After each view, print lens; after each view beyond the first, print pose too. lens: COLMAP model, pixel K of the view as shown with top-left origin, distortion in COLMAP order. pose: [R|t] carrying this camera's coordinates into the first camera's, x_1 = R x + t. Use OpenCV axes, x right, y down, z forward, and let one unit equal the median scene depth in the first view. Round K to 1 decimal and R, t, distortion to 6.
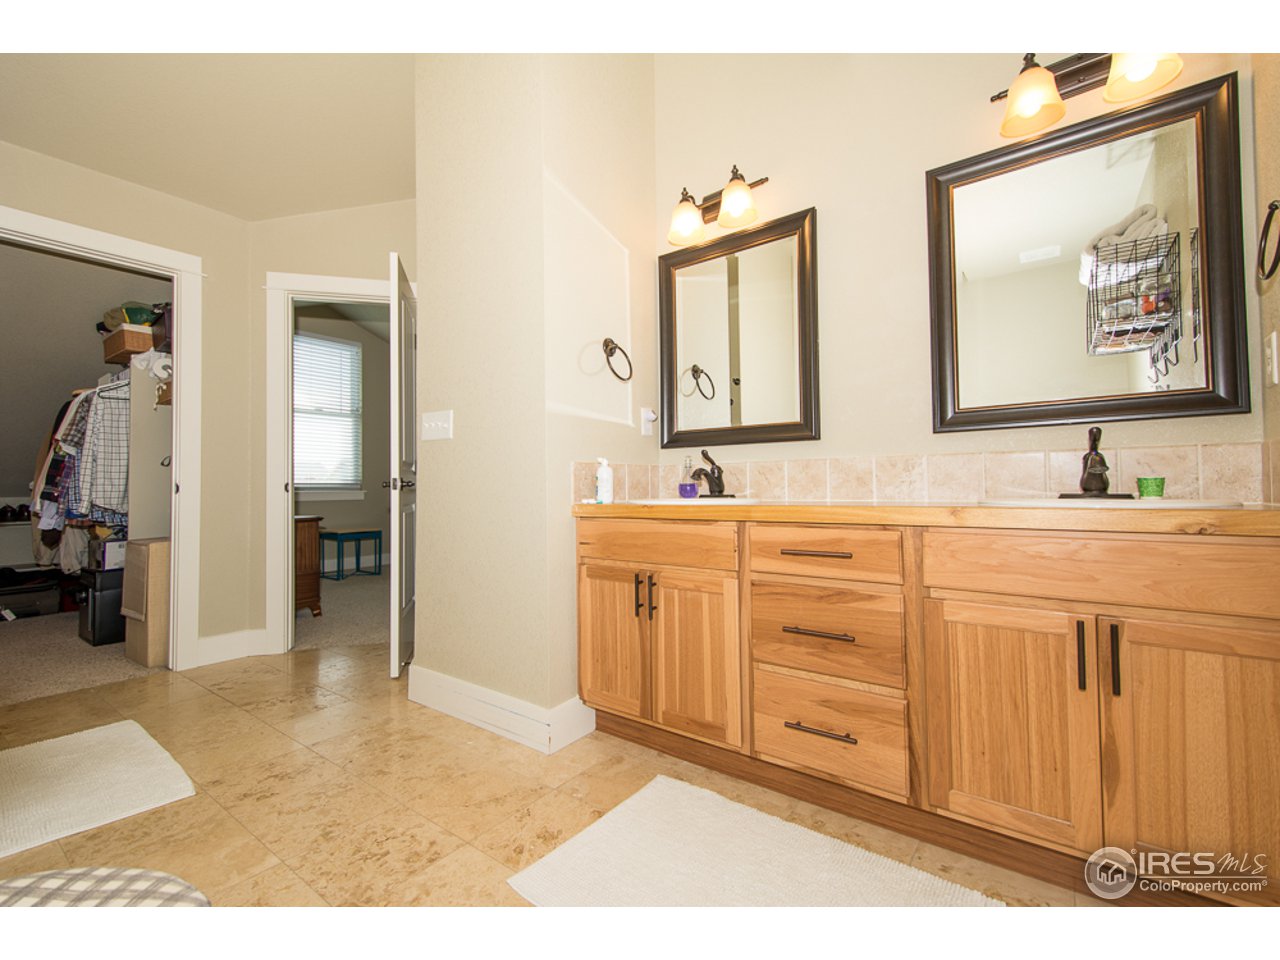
lens RADIAL K [[564.6, 0, 626.9], [0, 564.6, 474.7], [0, 0, 1]] dist [0.017566, -0.007639]
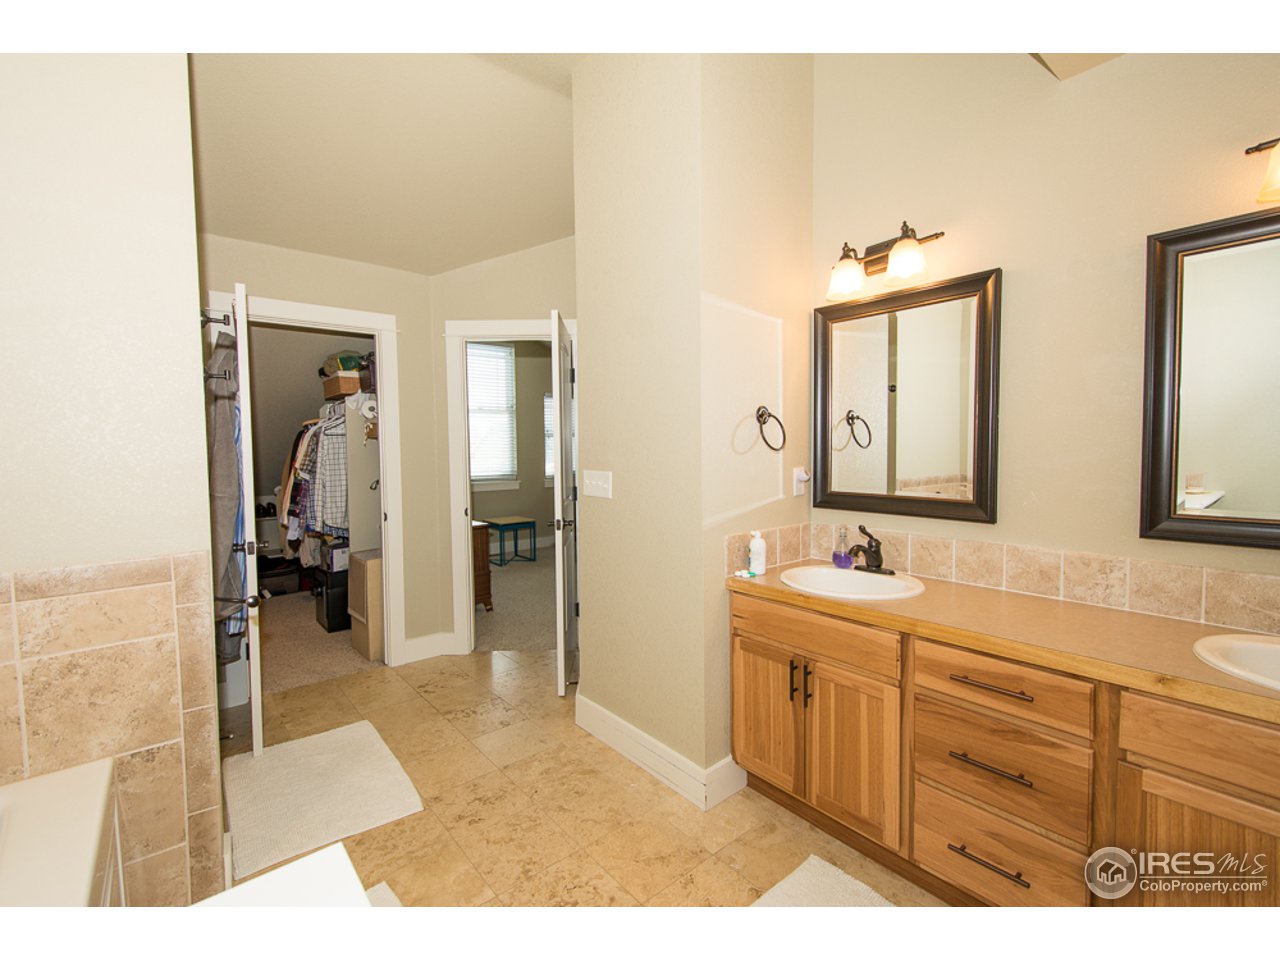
lens RADIAL K [[564.6, 0, 626.9], [0, 564.6, 474.7], [0, 0, 1]] dist [0.017566, -0.007639]
pose [[0.973511, 0.012029, -0.228324, -0.039288], [0.005255, 0.997174, 0.074941, -0.218983], [0.228580, -0.074156, 0.970697, -0.044669]]
